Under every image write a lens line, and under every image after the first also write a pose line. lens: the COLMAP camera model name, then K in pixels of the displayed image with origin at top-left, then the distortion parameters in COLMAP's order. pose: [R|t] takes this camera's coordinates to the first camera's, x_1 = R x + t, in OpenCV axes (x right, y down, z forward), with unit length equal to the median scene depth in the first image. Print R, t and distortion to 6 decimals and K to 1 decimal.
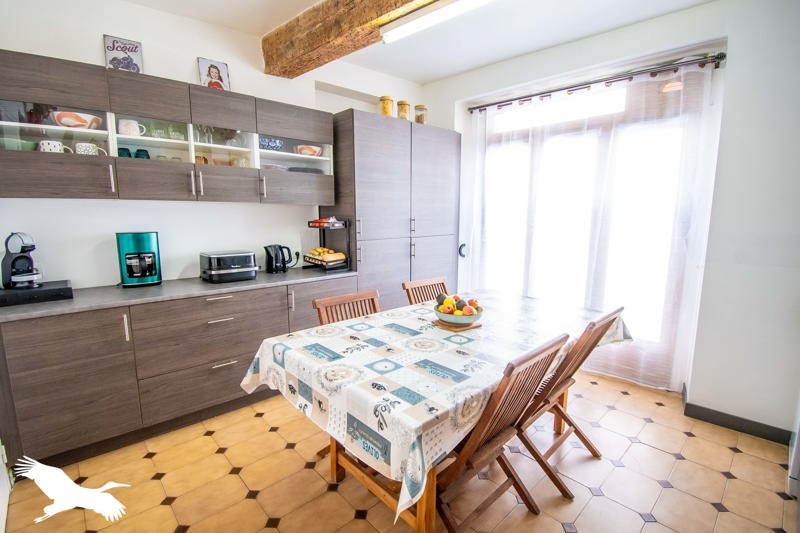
lens RADIAL K [[359.1, 0, 403.2], [0, 359.1, 264.2], [0, 0, 1]] dist [0.001689, -0.015805]
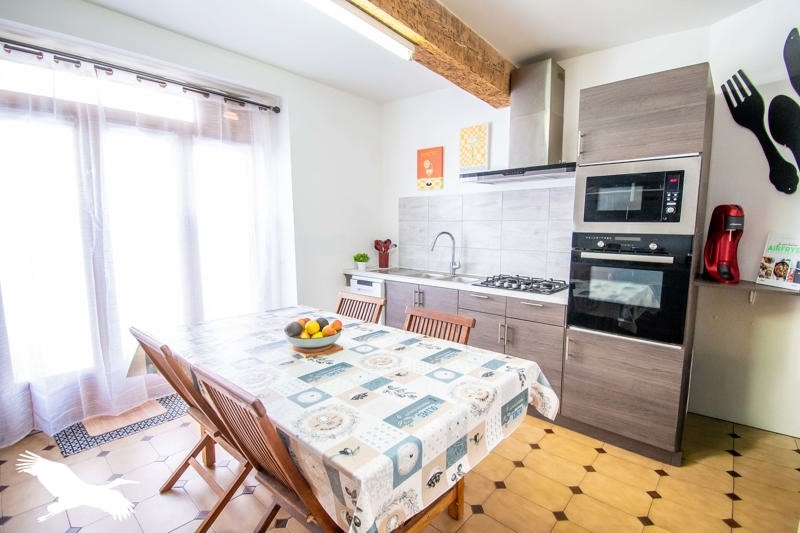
lens RADIAL K [[359.1, 0, 403.3], [0, 359.1, 267.5], [0, 0, 1]] dist [0.001689, -0.015805]
pose [[-0.055421, -0.123872, 0.990749, -0.744285], [0.142367, 0.981155, 0.130637, -0.118017], [-0.988261, 0.148290, -0.036742, 0.816215]]
